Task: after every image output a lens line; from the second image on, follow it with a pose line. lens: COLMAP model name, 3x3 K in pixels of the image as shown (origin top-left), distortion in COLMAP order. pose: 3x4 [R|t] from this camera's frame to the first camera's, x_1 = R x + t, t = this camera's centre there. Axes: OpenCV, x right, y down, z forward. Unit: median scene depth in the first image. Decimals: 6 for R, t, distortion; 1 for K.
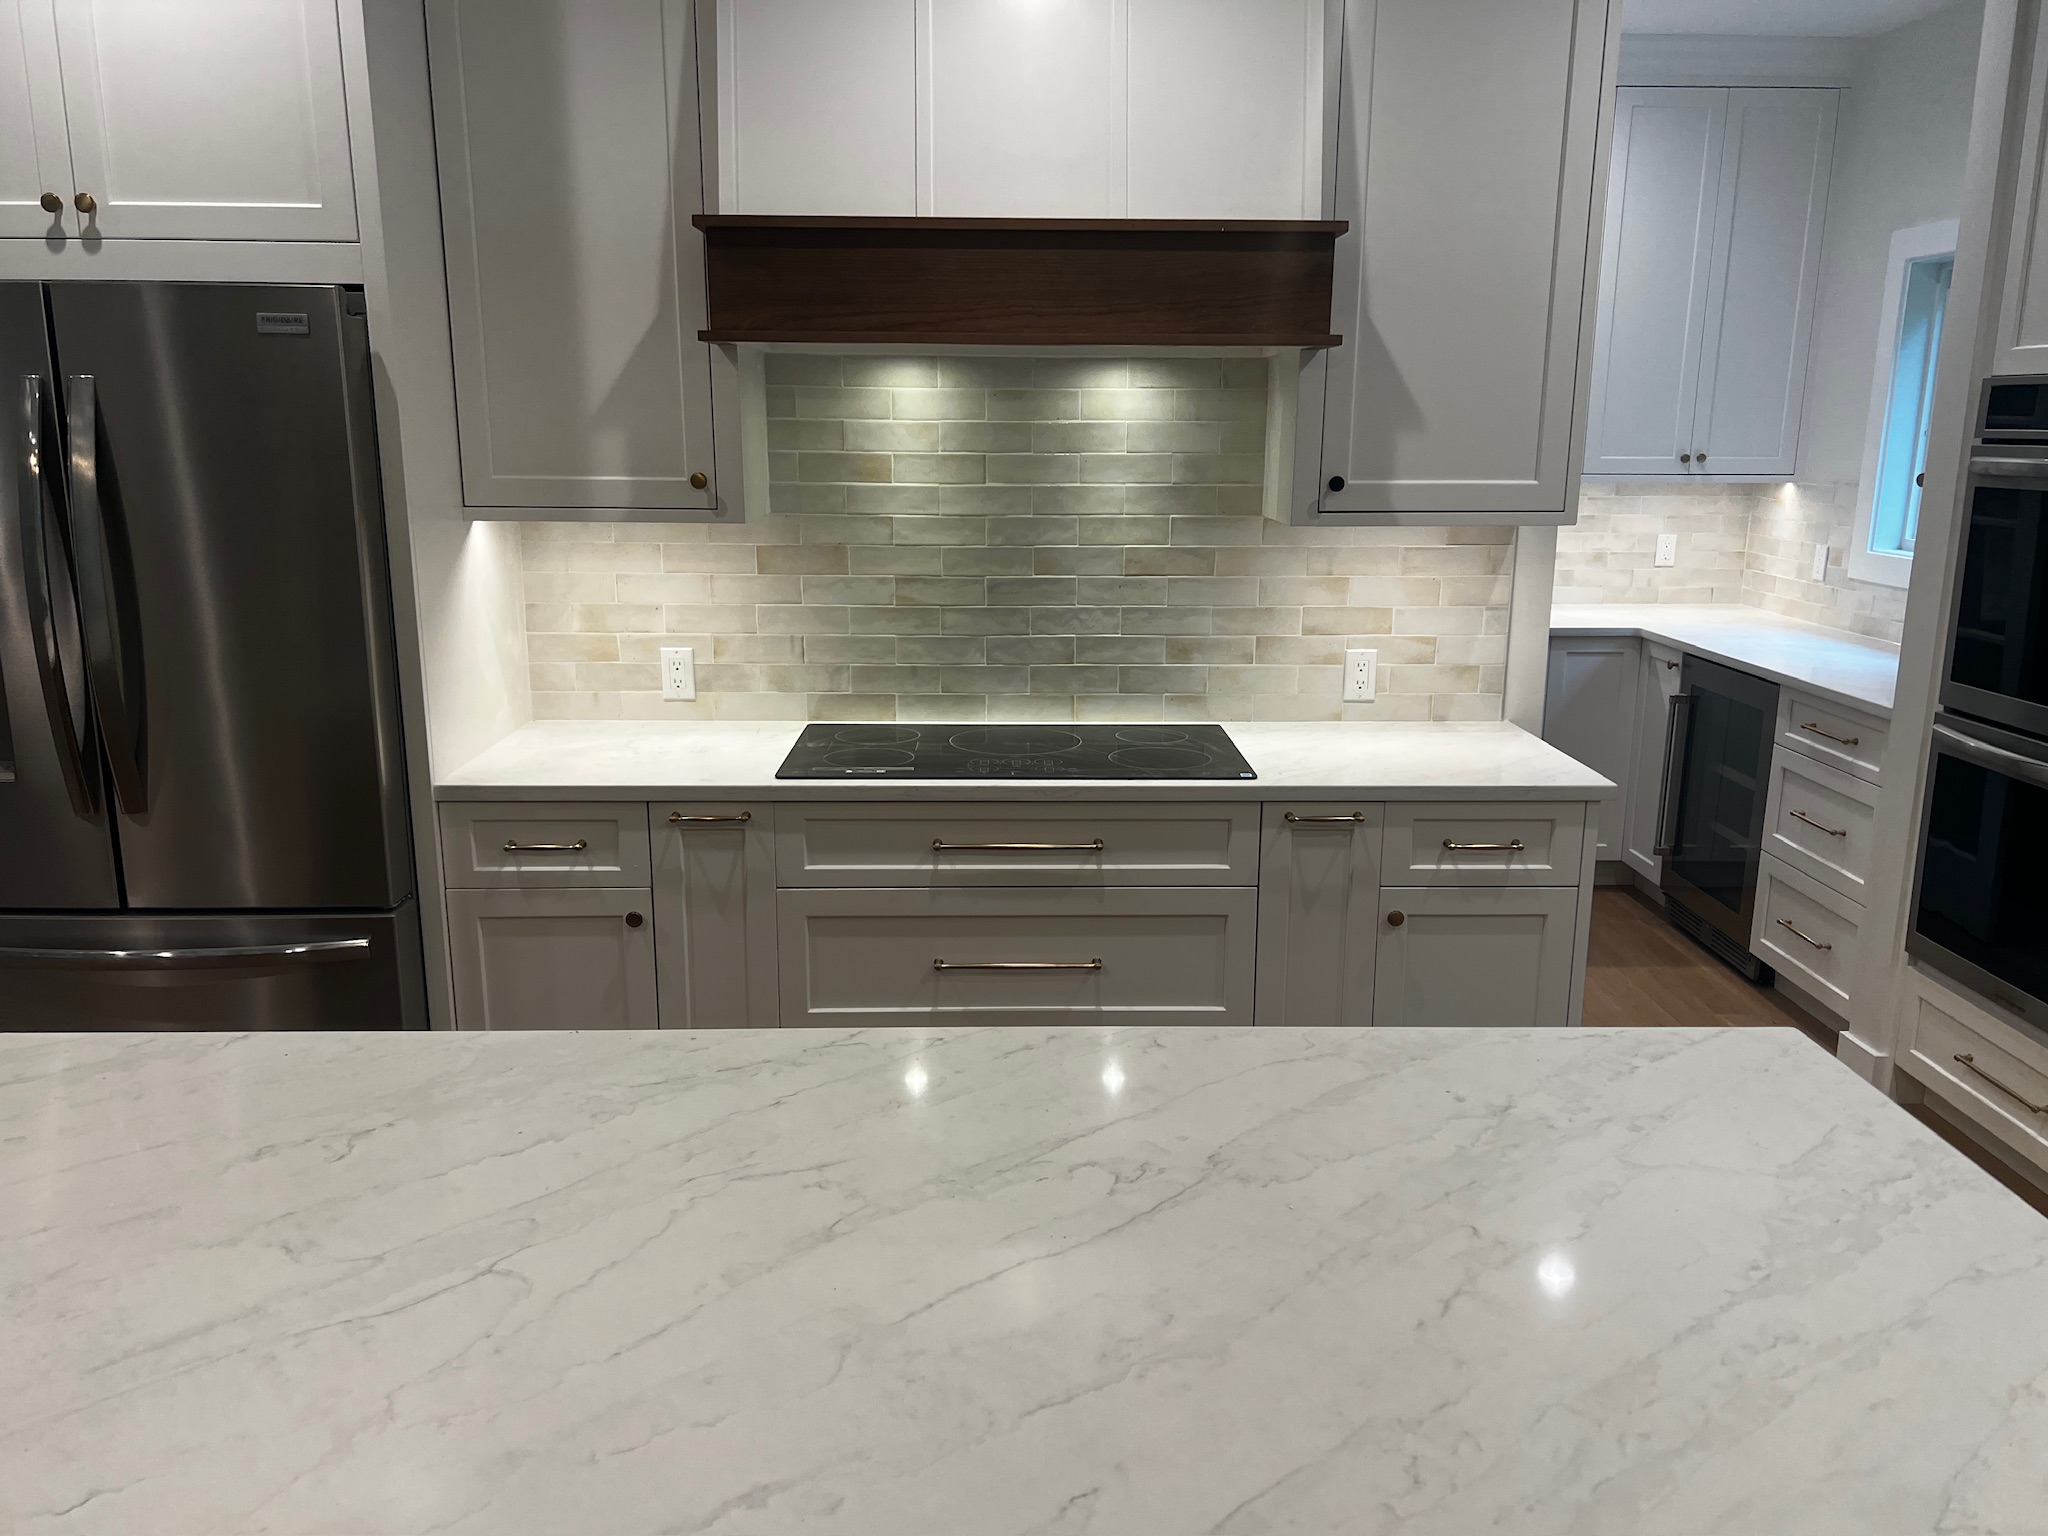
lens RADIAL K [[1533.3, 0, 1035.3], [0, 1533.3, 779.9], [0, 0, 1]] dist [0.088962, -0.132272]
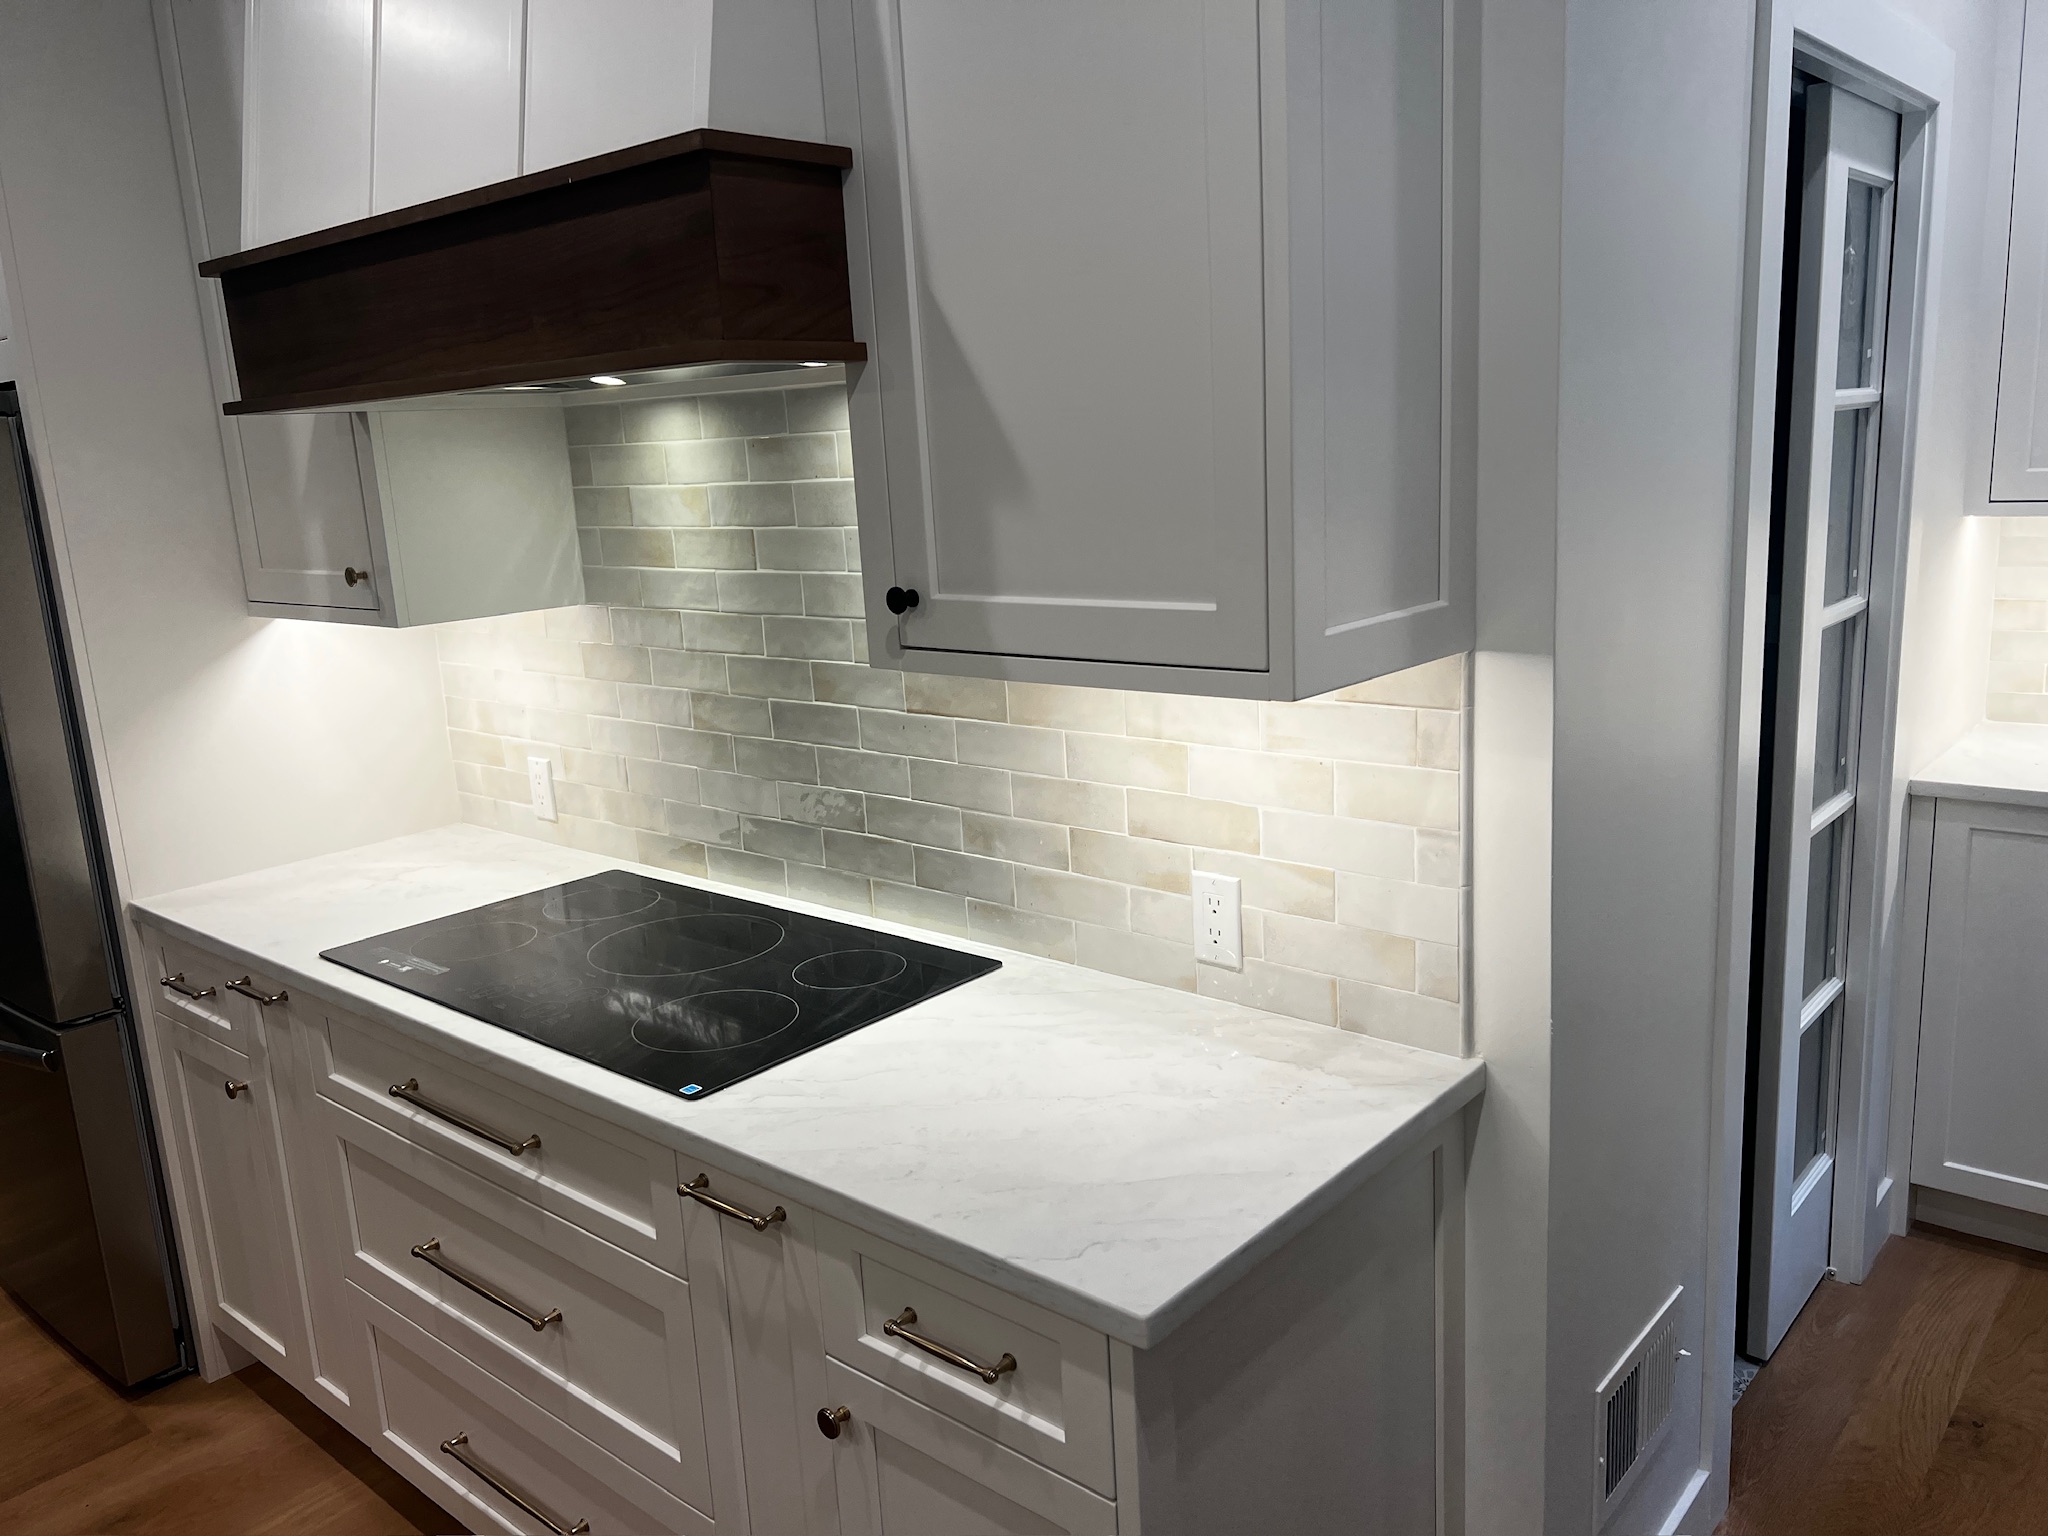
lens RADIAL K [[1533.3, 0, 1035.3], [0, 1533.3, 779.9], [0, 0, 1]] dist [0.088962, -0.132272]
pose [[0.740196, 0.102786, -0.664488, 0.534976], [-0.094640, 0.994335, 0.048386, -0.141216], [0.665697, 0.027072, 0.745731, 0.552992]]
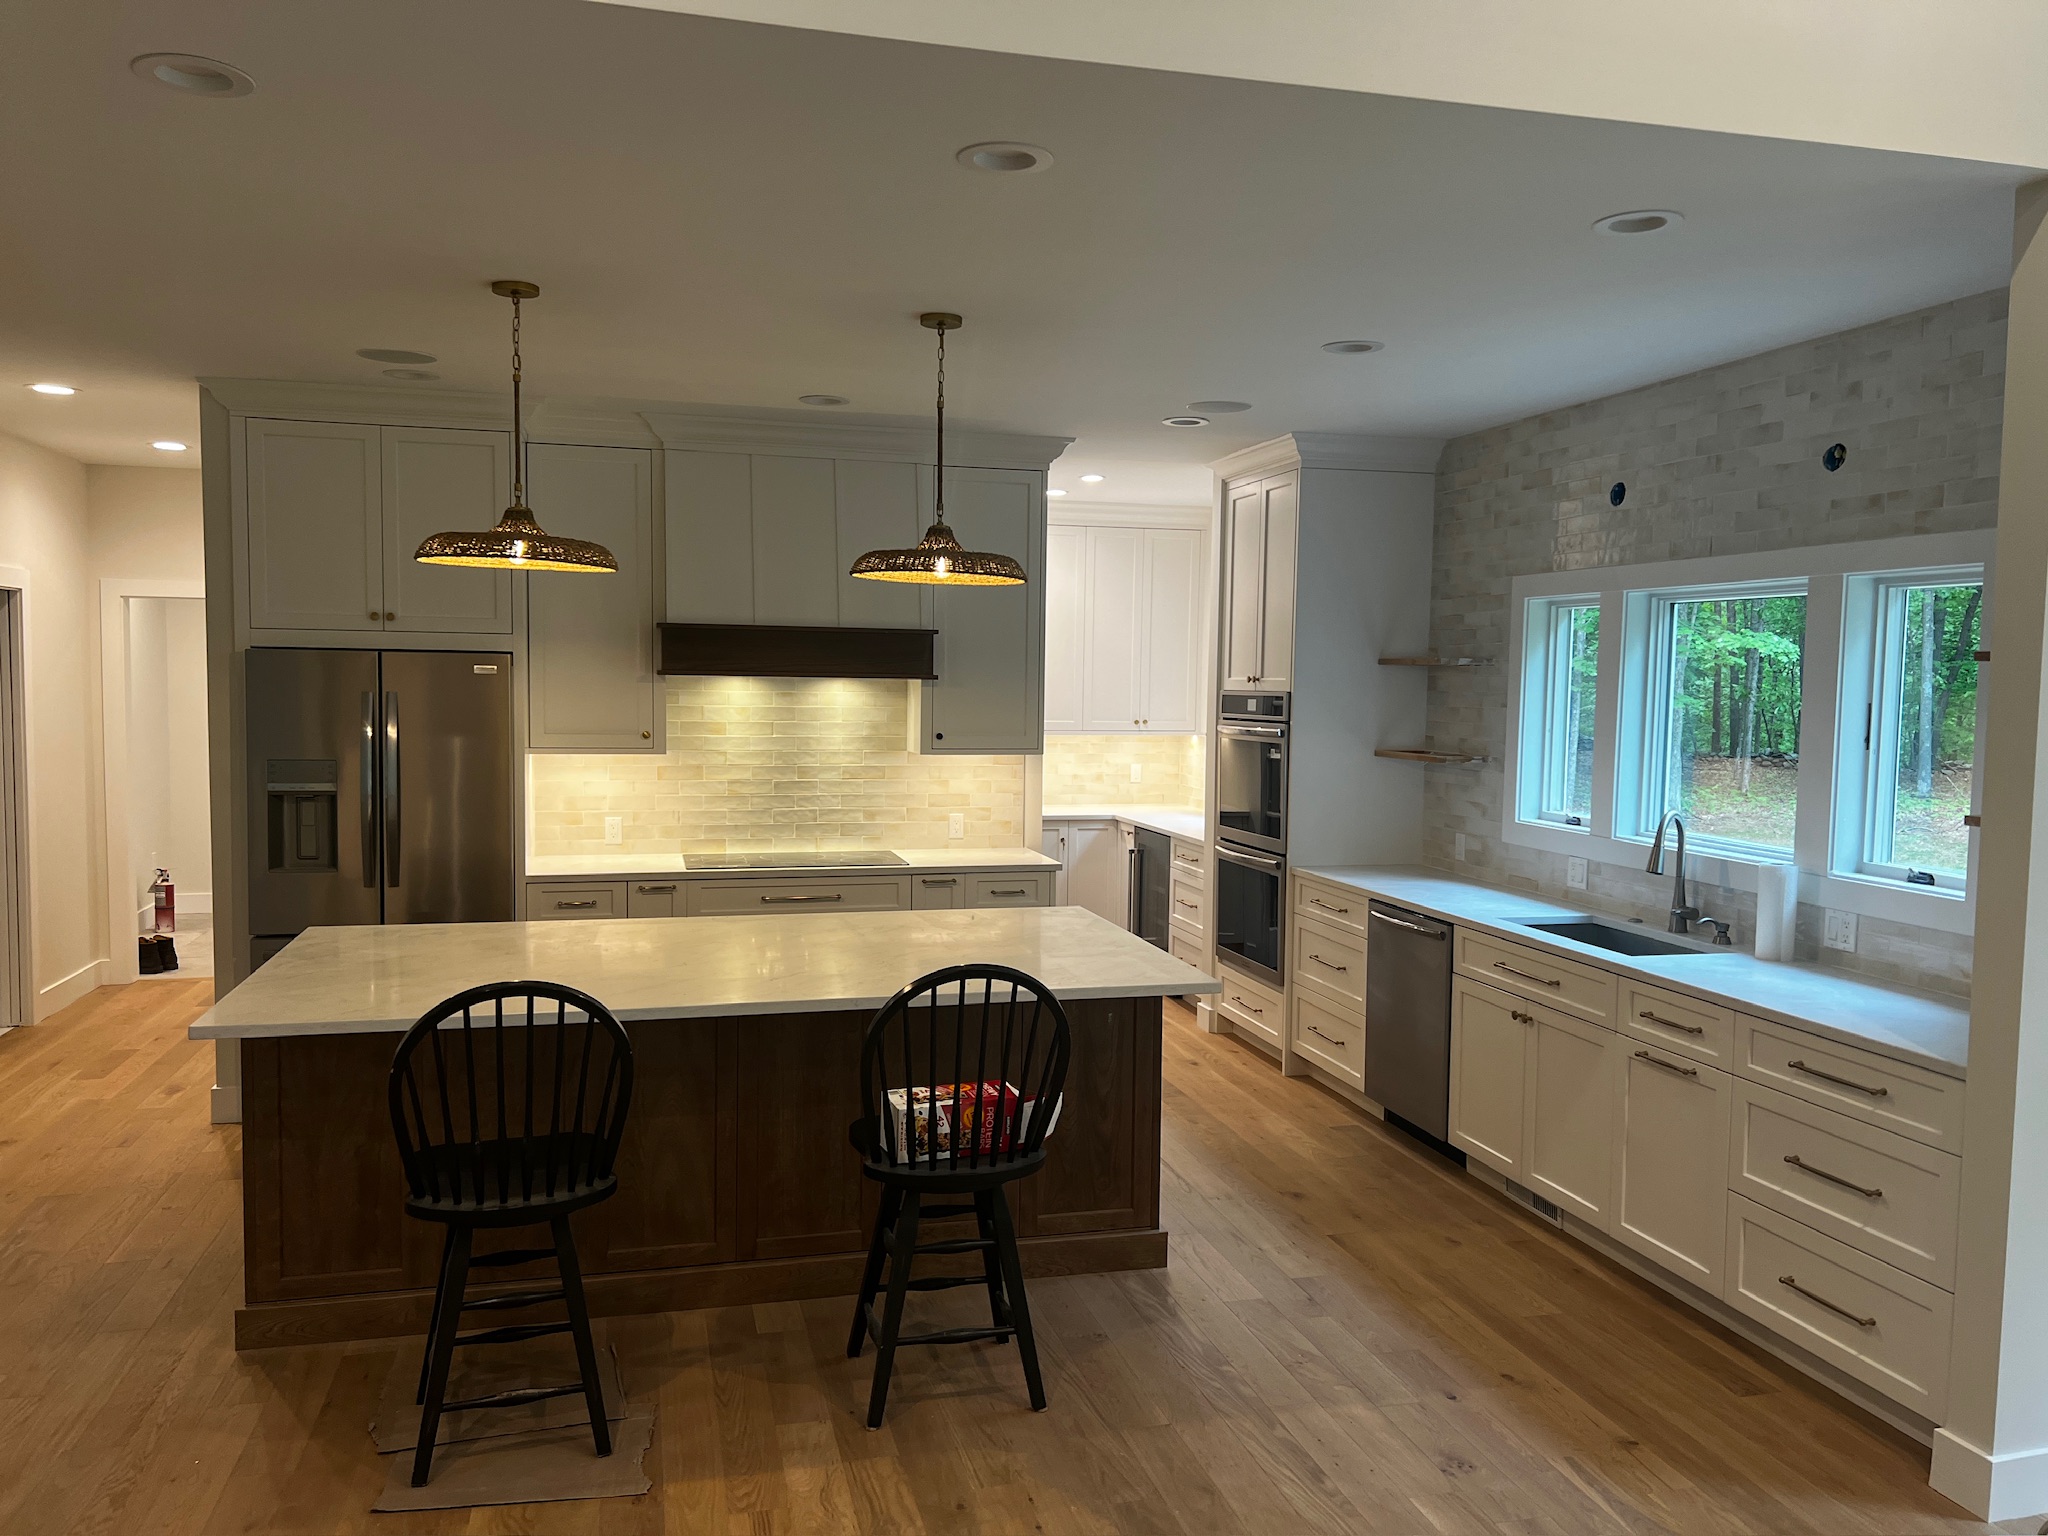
lens RADIAL K [[1533.3, 0, 1035.3], [0, 1533.3, 779.9], [0, 0, 1]] dist [0.088962, -0.132272]
pose [[0.973265, -0.007633, 0.229560, -0.161226], [0.043621, 0.987401, -0.152108, 0.192745], [-0.225506, 0.158055, 0.961335, -1.037816]]
